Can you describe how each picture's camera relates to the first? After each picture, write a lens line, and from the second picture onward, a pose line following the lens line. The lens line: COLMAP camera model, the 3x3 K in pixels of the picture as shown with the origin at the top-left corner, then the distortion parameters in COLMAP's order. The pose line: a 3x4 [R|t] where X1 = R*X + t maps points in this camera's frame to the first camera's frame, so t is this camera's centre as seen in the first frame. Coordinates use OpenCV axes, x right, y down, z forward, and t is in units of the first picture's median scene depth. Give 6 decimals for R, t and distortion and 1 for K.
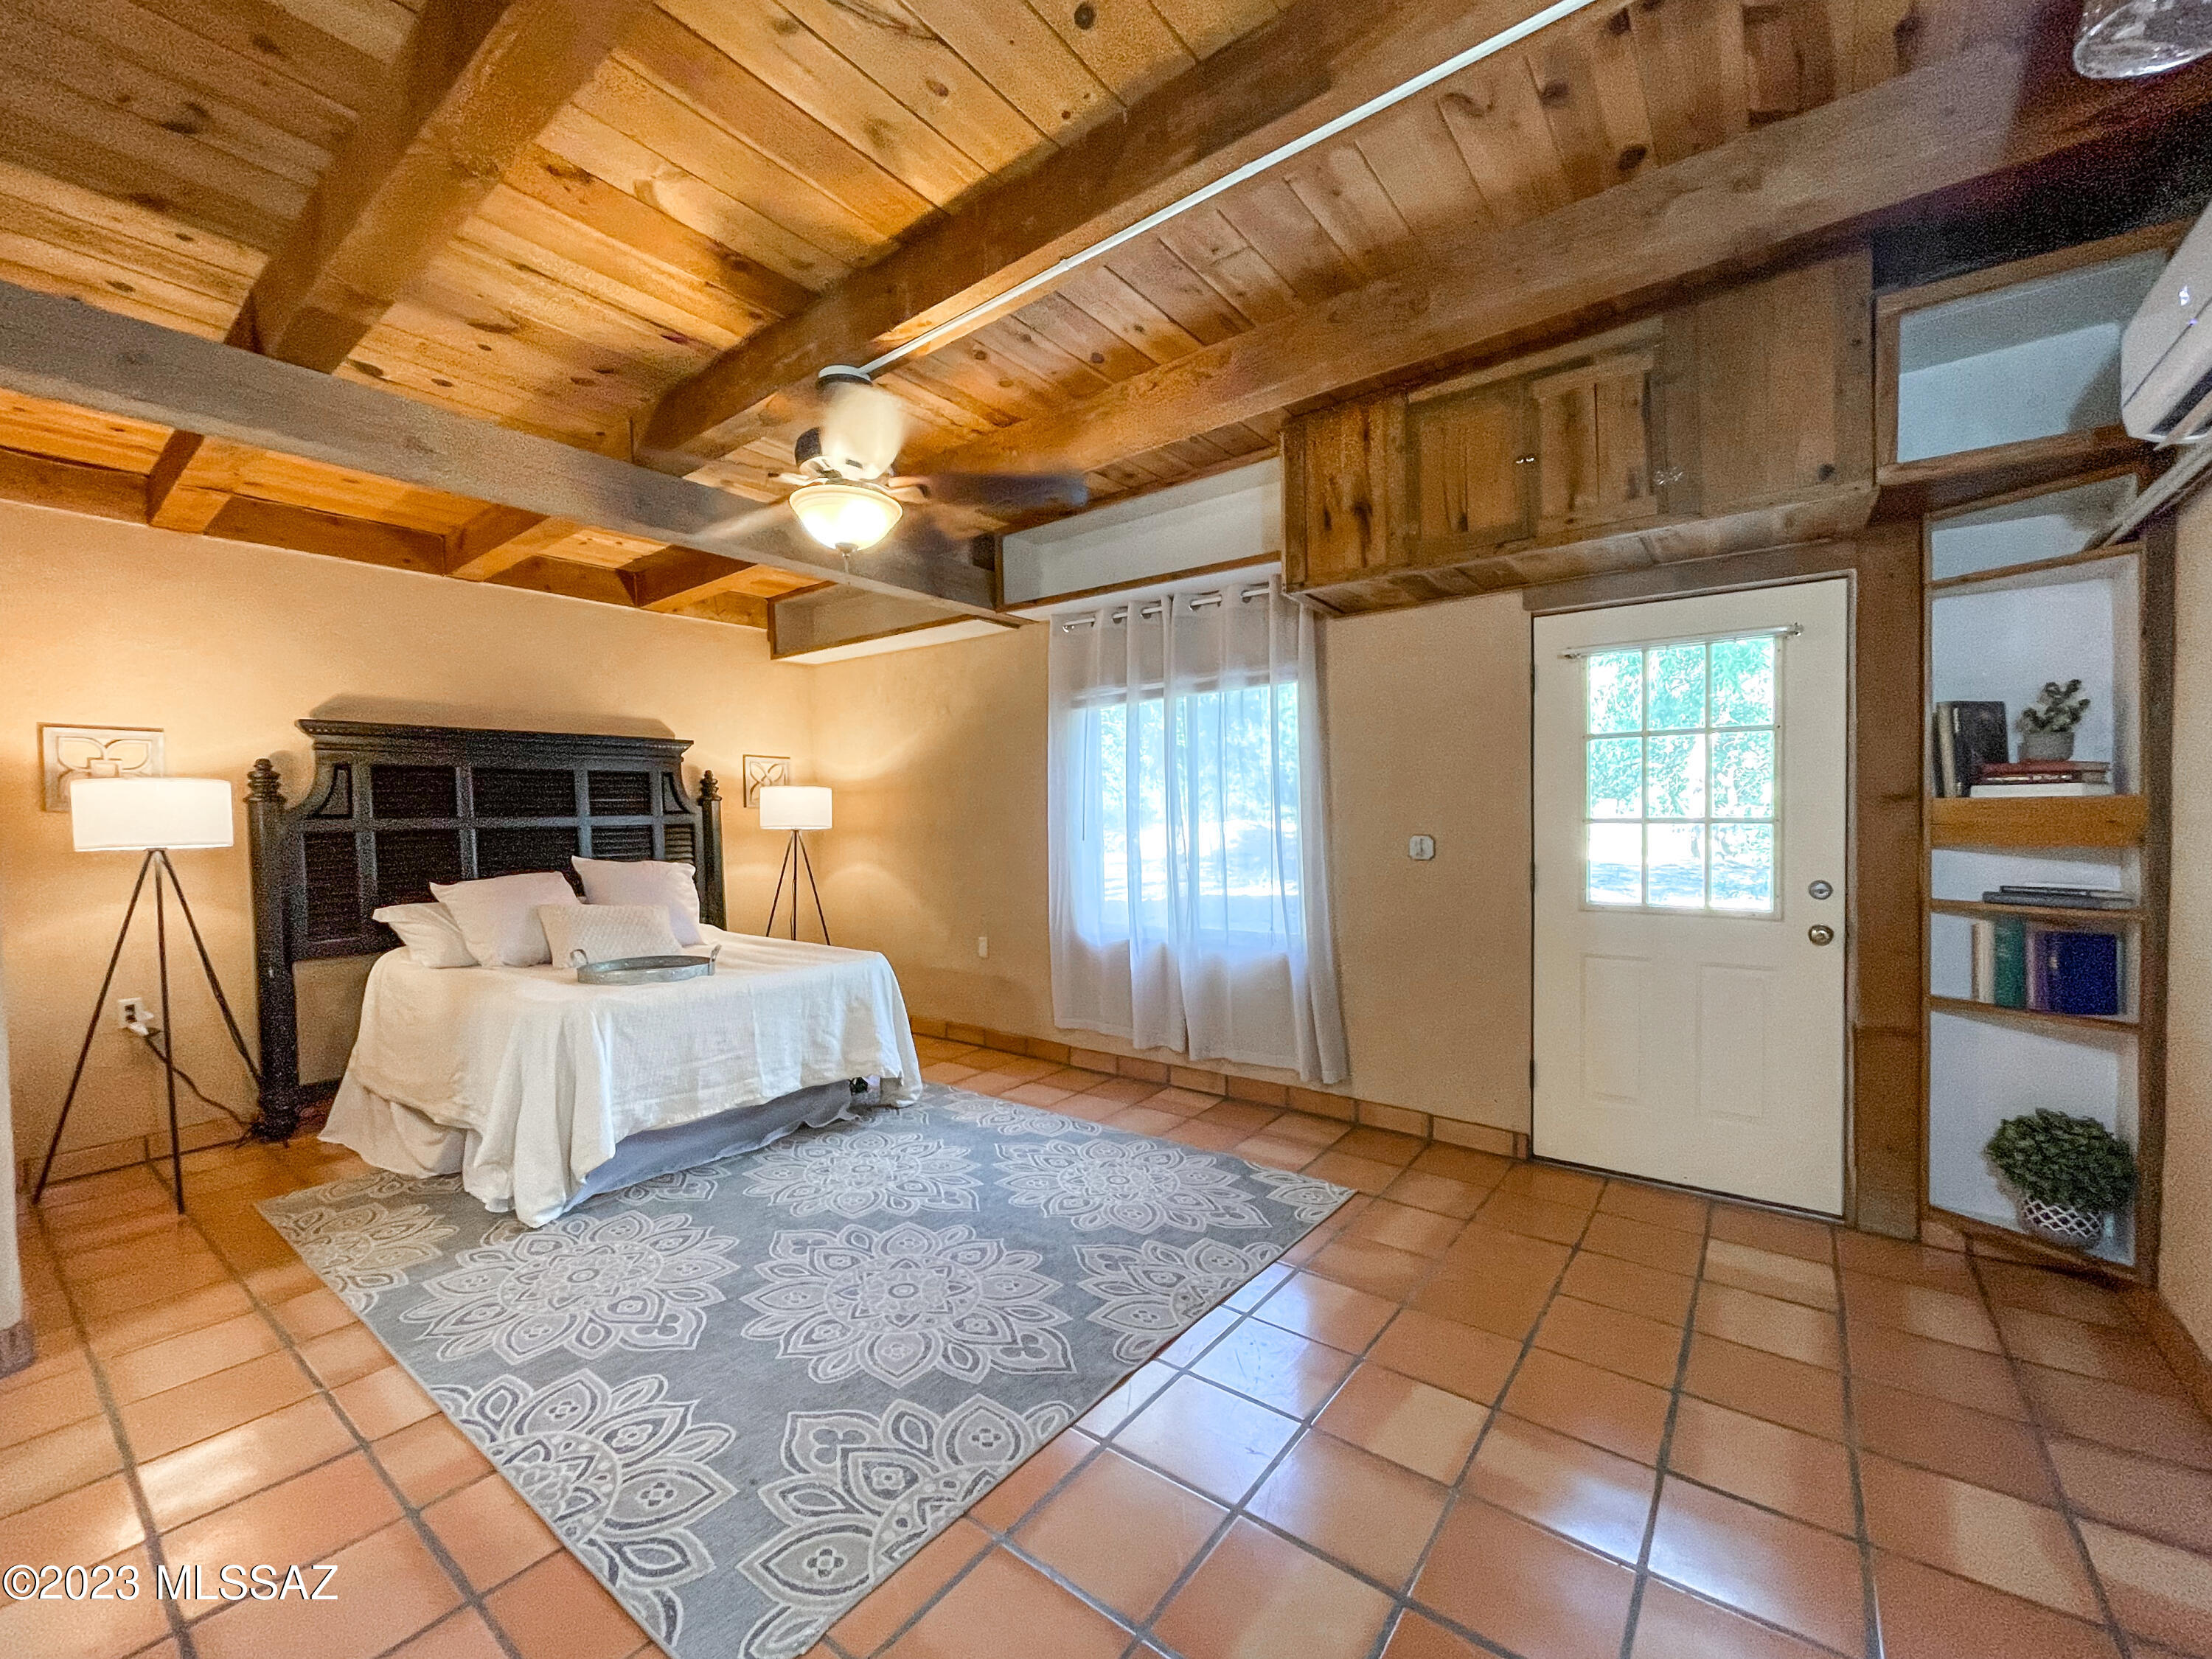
lens RADIAL K [[844.9, 0, 1106.0], [0, 844.9, 829.5], [0, 0, 1]] dist [0.000582, 0.000224]
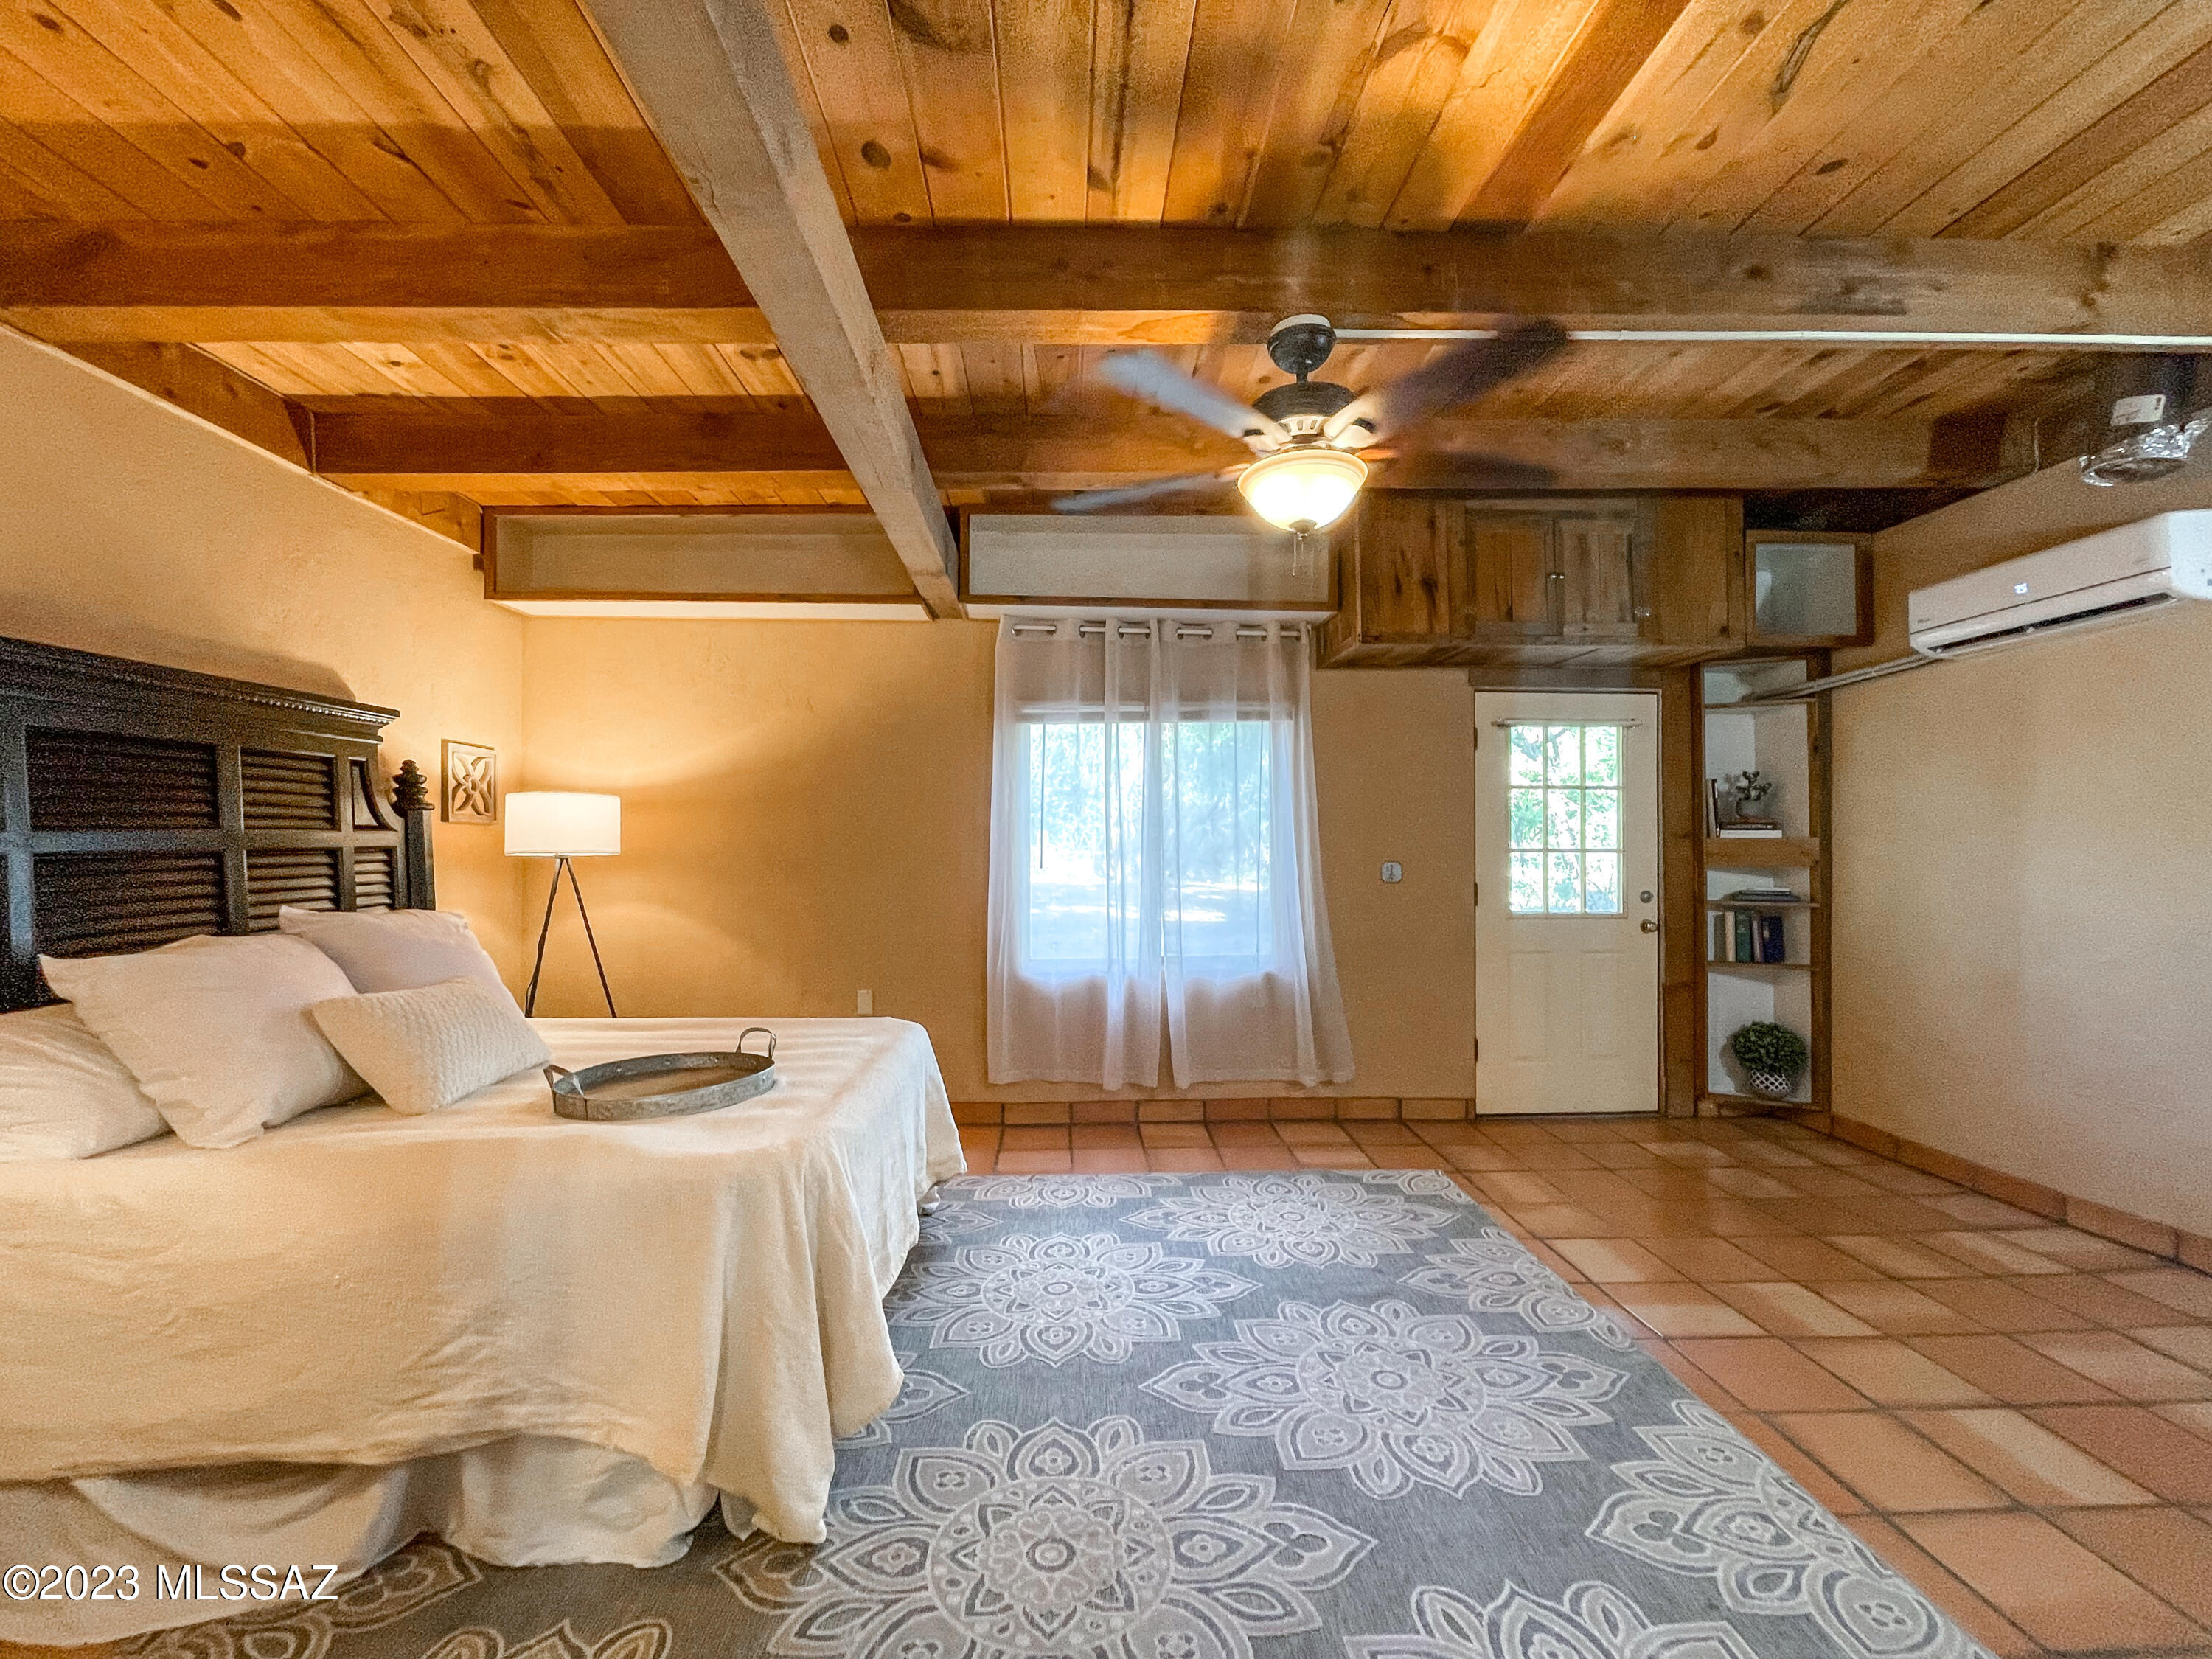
lens RADIAL K [[844.9, 0, 1106.0], [0, 844.9, 829.5], [0, 0, 1]] dist [0.000582, 0.000224]
pose [[0.790161, 0.020385, 0.612561, -0.781602], [0.000426, 0.999428, -0.033808, 0.002287], [-0.612899, 0.026974, 0.789700, 0.359958]]
